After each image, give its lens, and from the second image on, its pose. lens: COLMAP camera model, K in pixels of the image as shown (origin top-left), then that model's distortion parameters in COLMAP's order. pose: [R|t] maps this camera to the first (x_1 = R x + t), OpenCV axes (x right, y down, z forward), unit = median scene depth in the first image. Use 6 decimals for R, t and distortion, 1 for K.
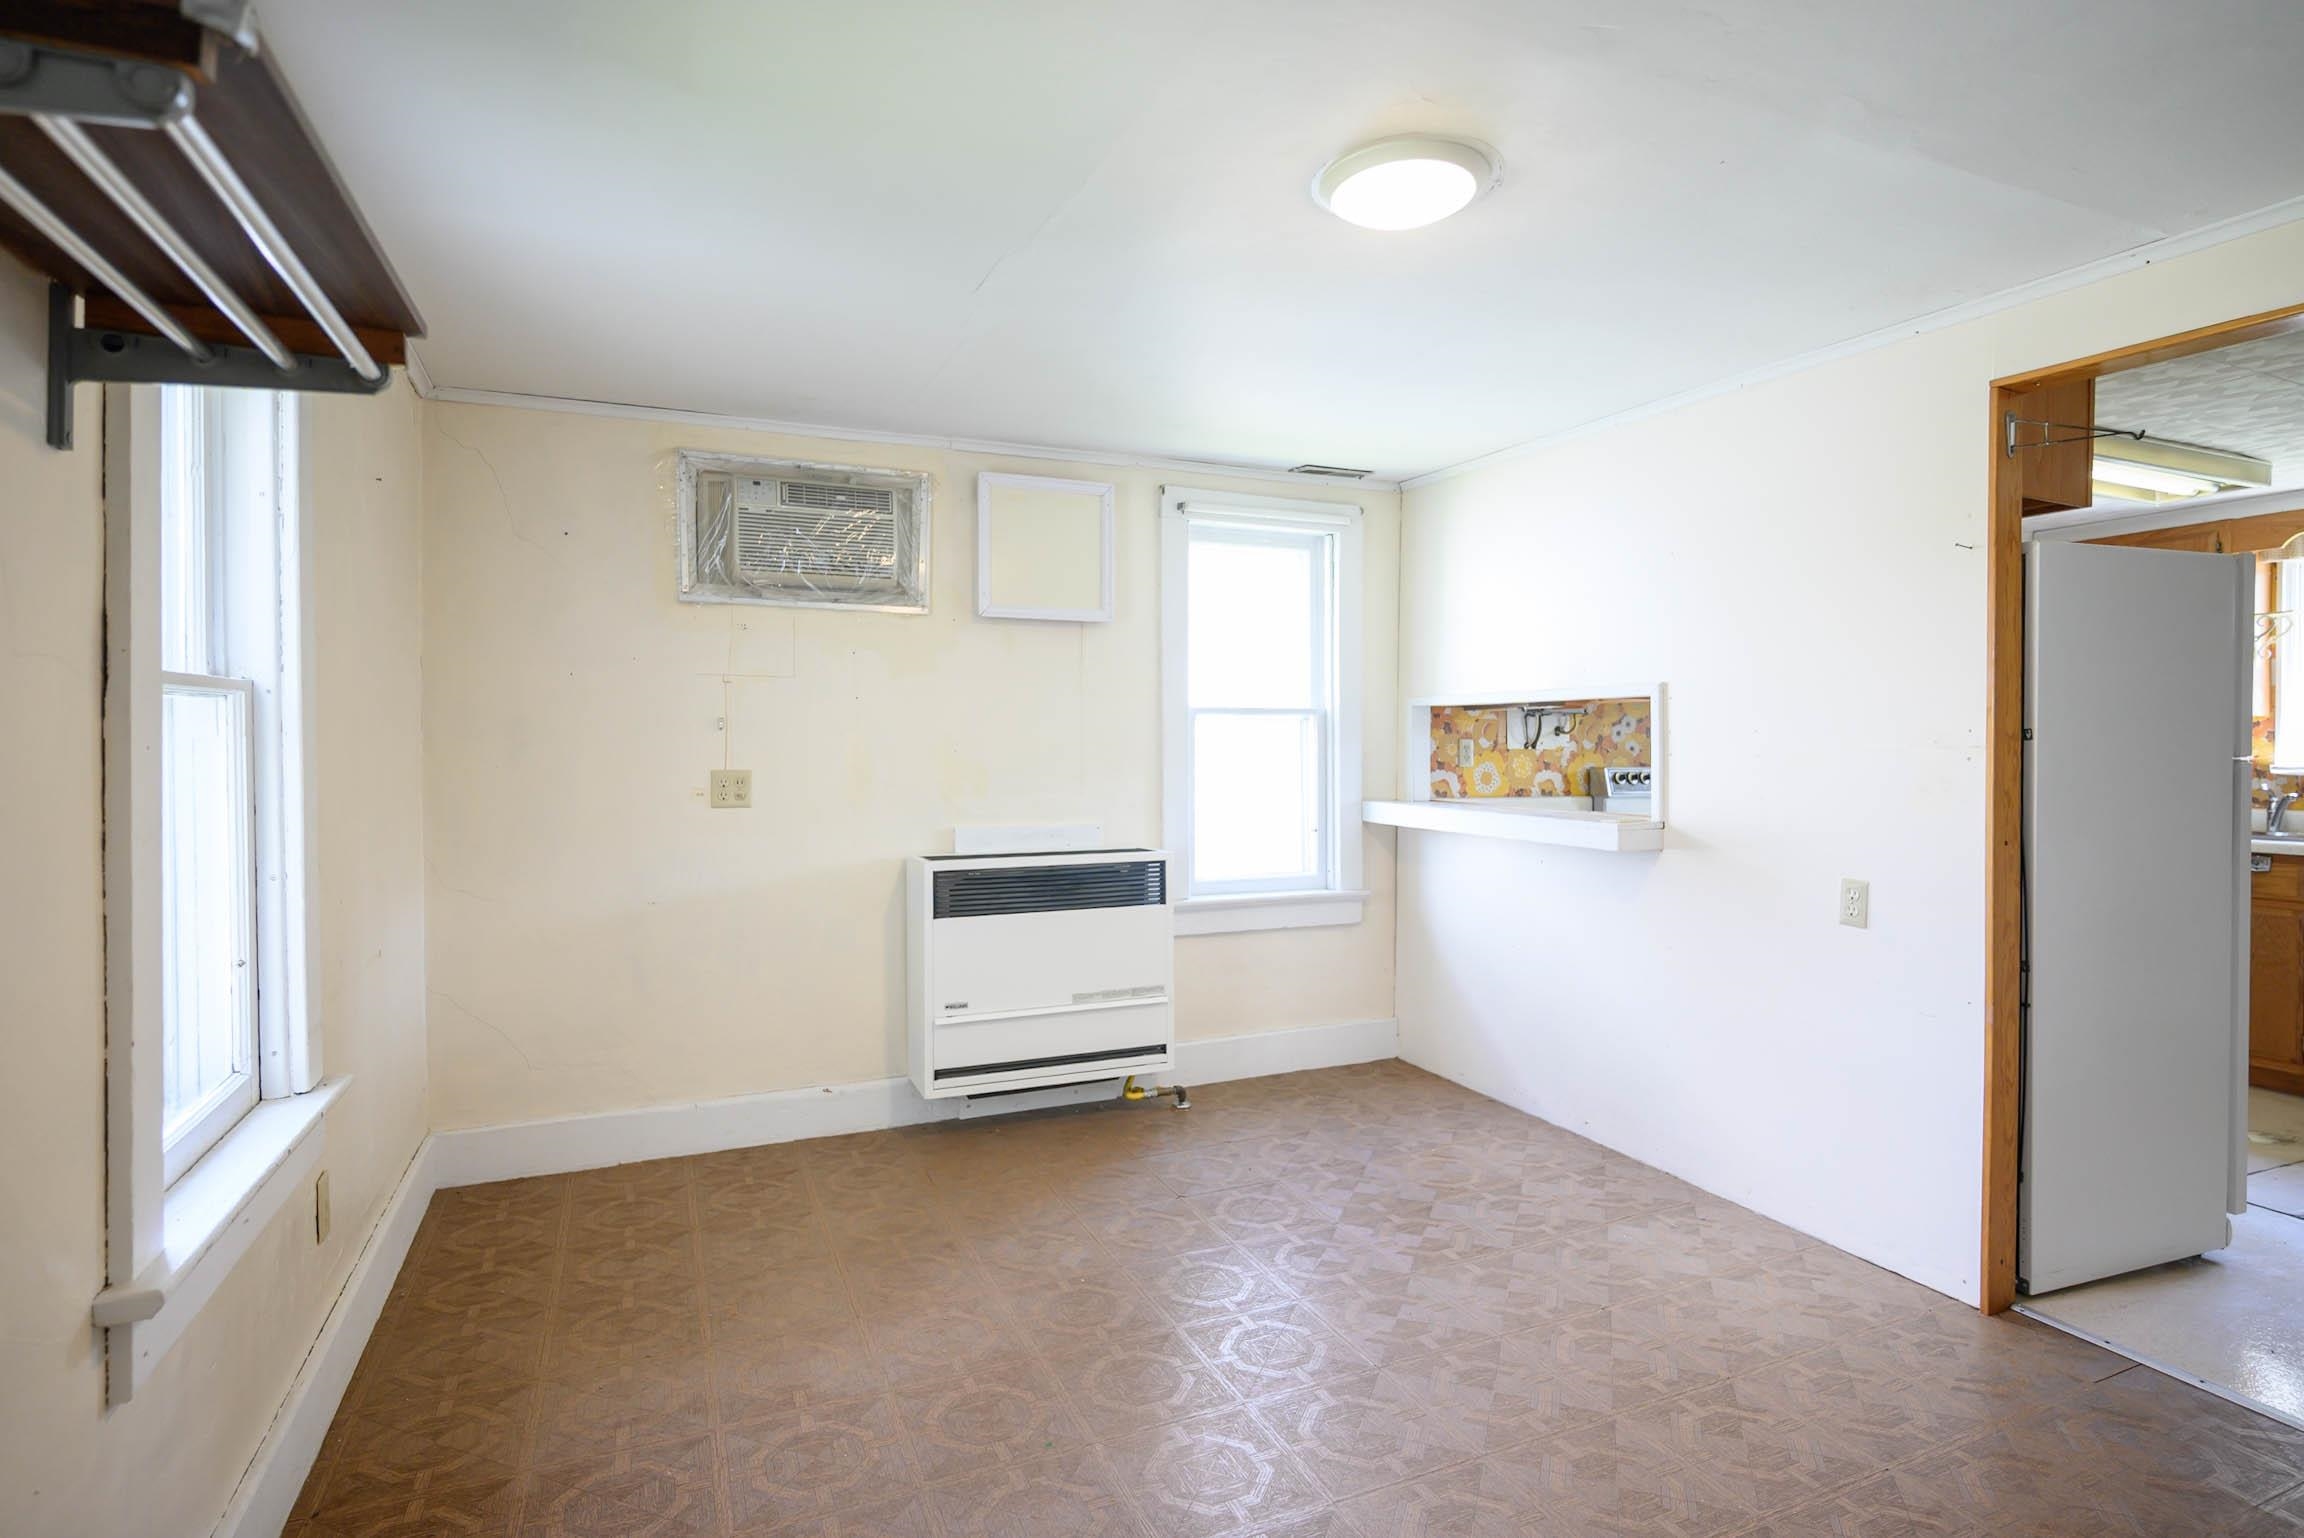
lens RADIAL K [[1099.3, 0, 1136.7], [0, 1099.3, 757.9], [0, 0, 1]] dist [0.000143, 0.000881]
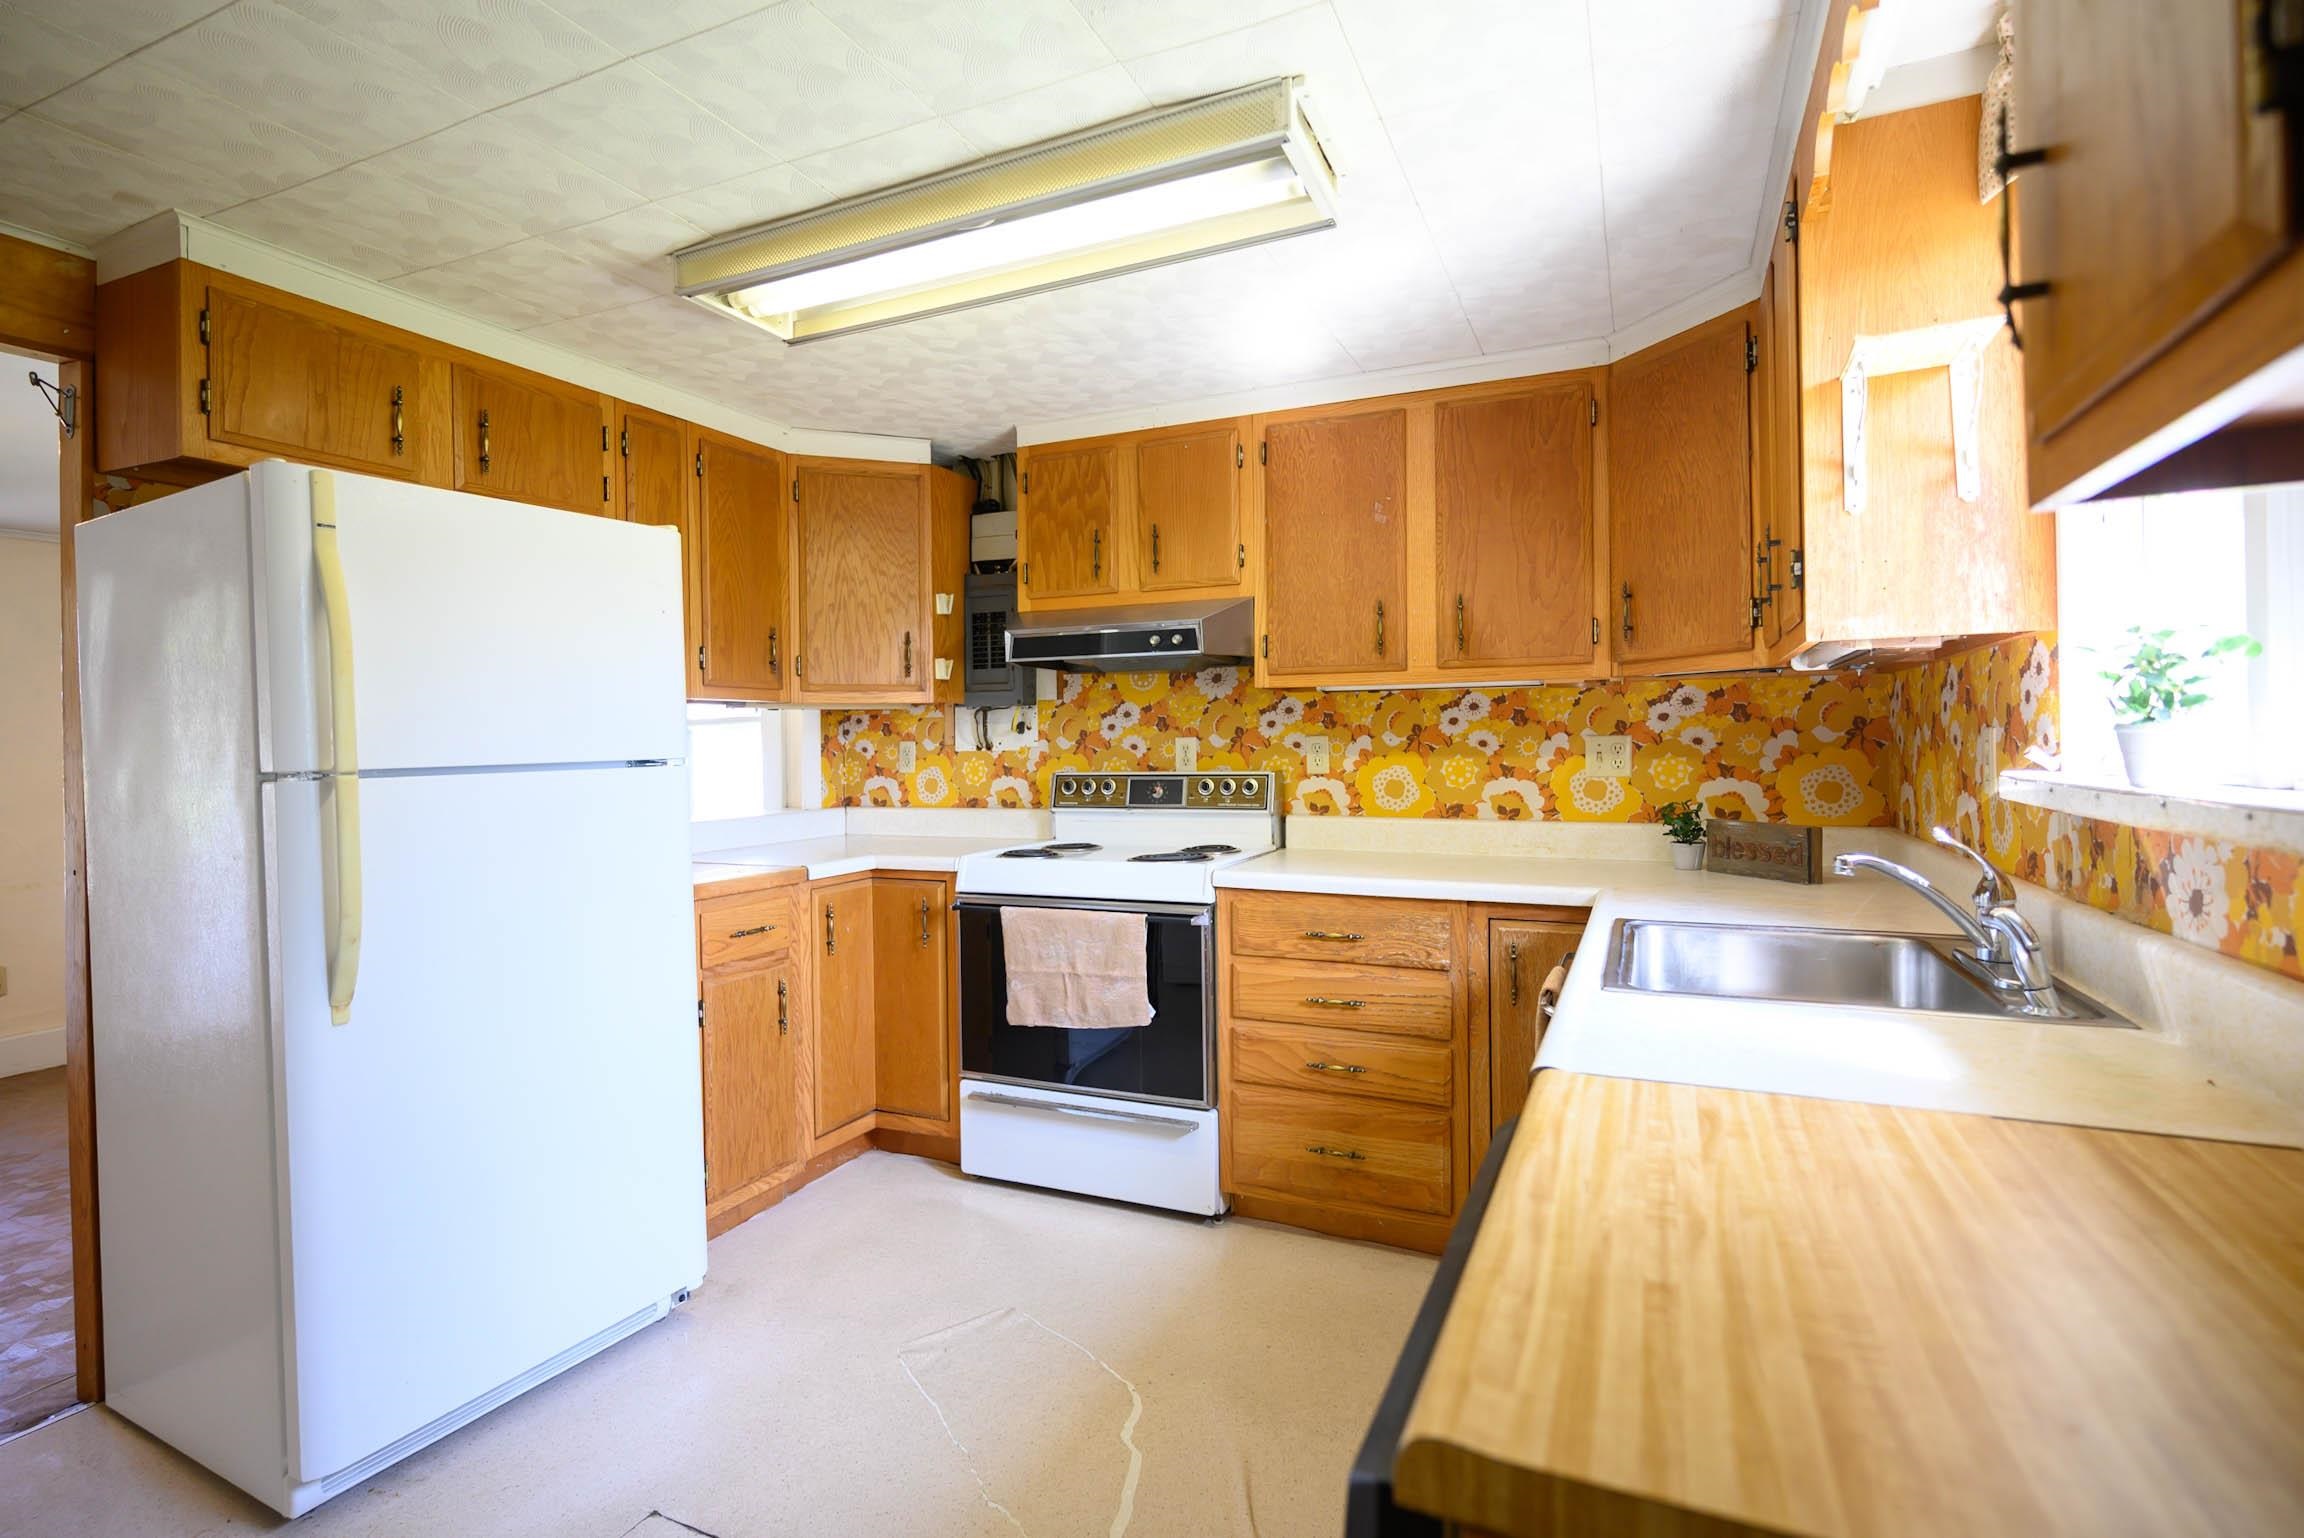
lens RADIAL K [[1099.3, 0, 1136.7], [0, 1099.3, 757.9], [0, 0, 1]] dist [0.000143, 0.000881]
pose [[0.649548, -0.013820, -0.760195, 1.059805], [0.007347, 0.999902, -0.011900, 0.007978], [0.760285, 0.002144, 0.649586, 0.545768]]
